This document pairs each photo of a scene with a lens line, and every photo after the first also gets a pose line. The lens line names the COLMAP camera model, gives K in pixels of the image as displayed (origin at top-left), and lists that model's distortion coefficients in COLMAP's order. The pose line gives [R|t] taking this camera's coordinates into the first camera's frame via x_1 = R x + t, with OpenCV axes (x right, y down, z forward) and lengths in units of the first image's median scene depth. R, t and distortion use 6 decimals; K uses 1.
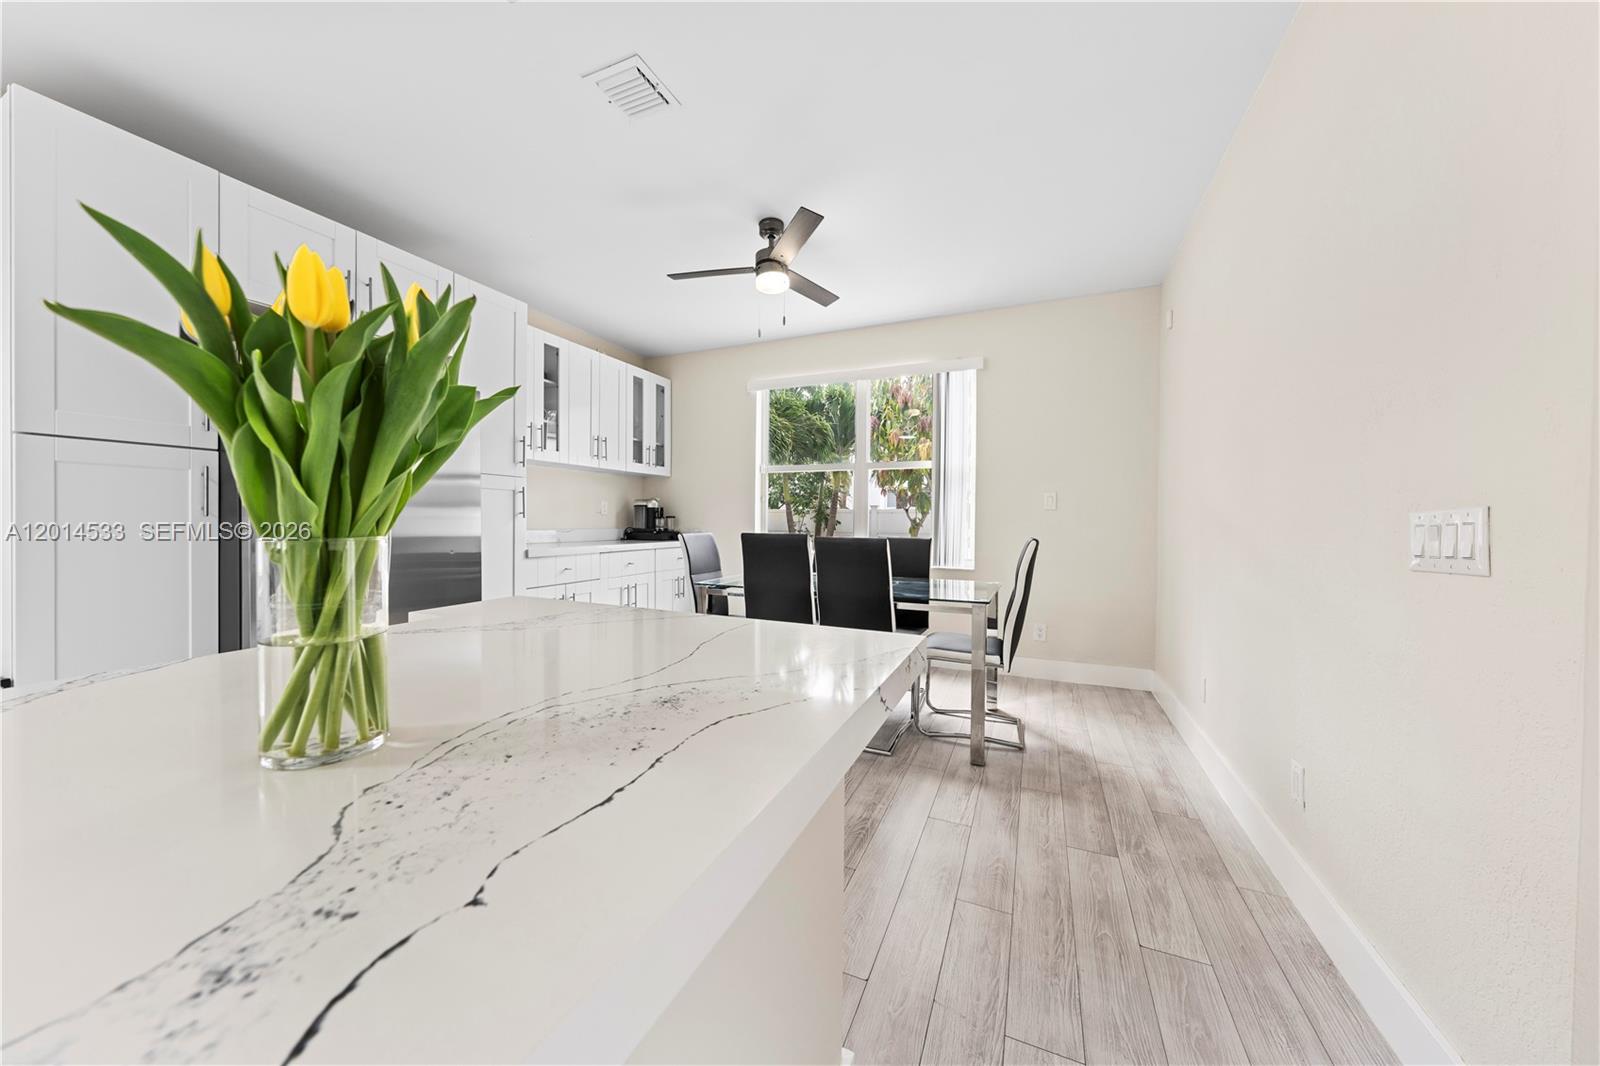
lens RADIAL K [[541.2, 0, 797.1], [0, 541.2, 521.4], [0, 0, 1]] dist [-0.001515, 0.000051]
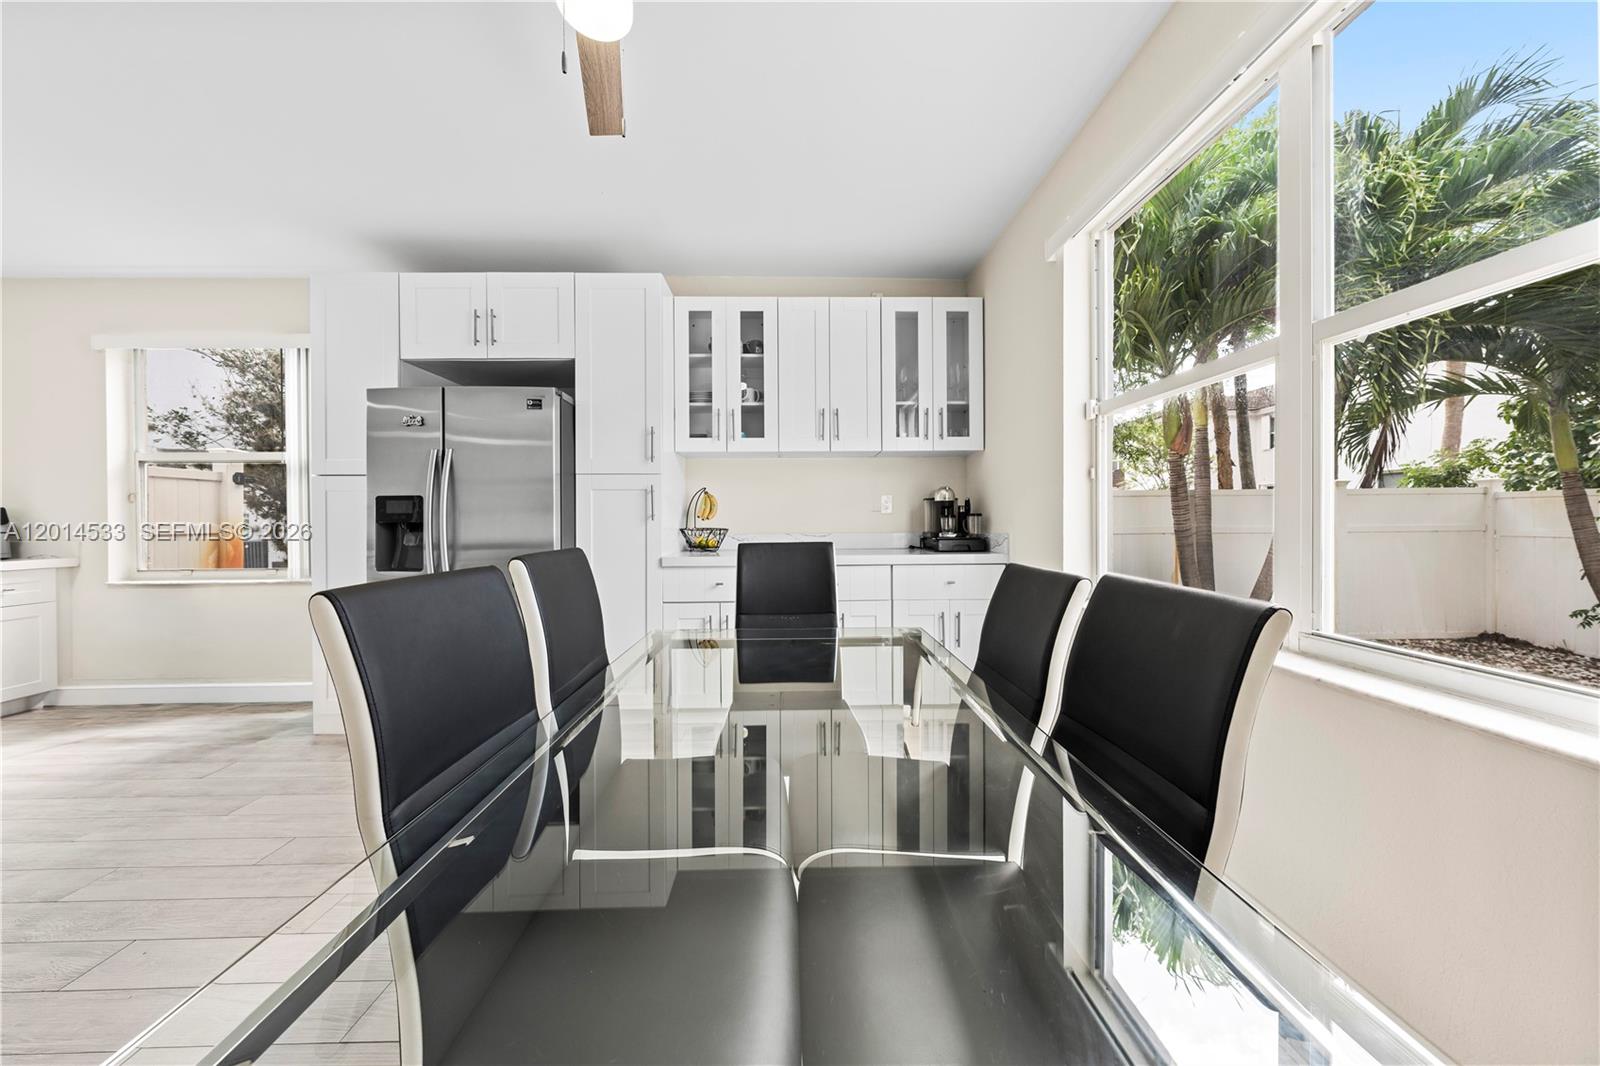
lens RADIAL K [[541.2, 0, 797.1], [0, 541.2, 521.4], [0, 0, 1]] dist [-0.001515, 0.000051]
pose [[0.425427, -0.009028, -0.904948, 0.259784], [0.009420, 0.999940, -0.005547, 0.001010], [0.904944, -0.006165, 0.425487, 0.576175]]
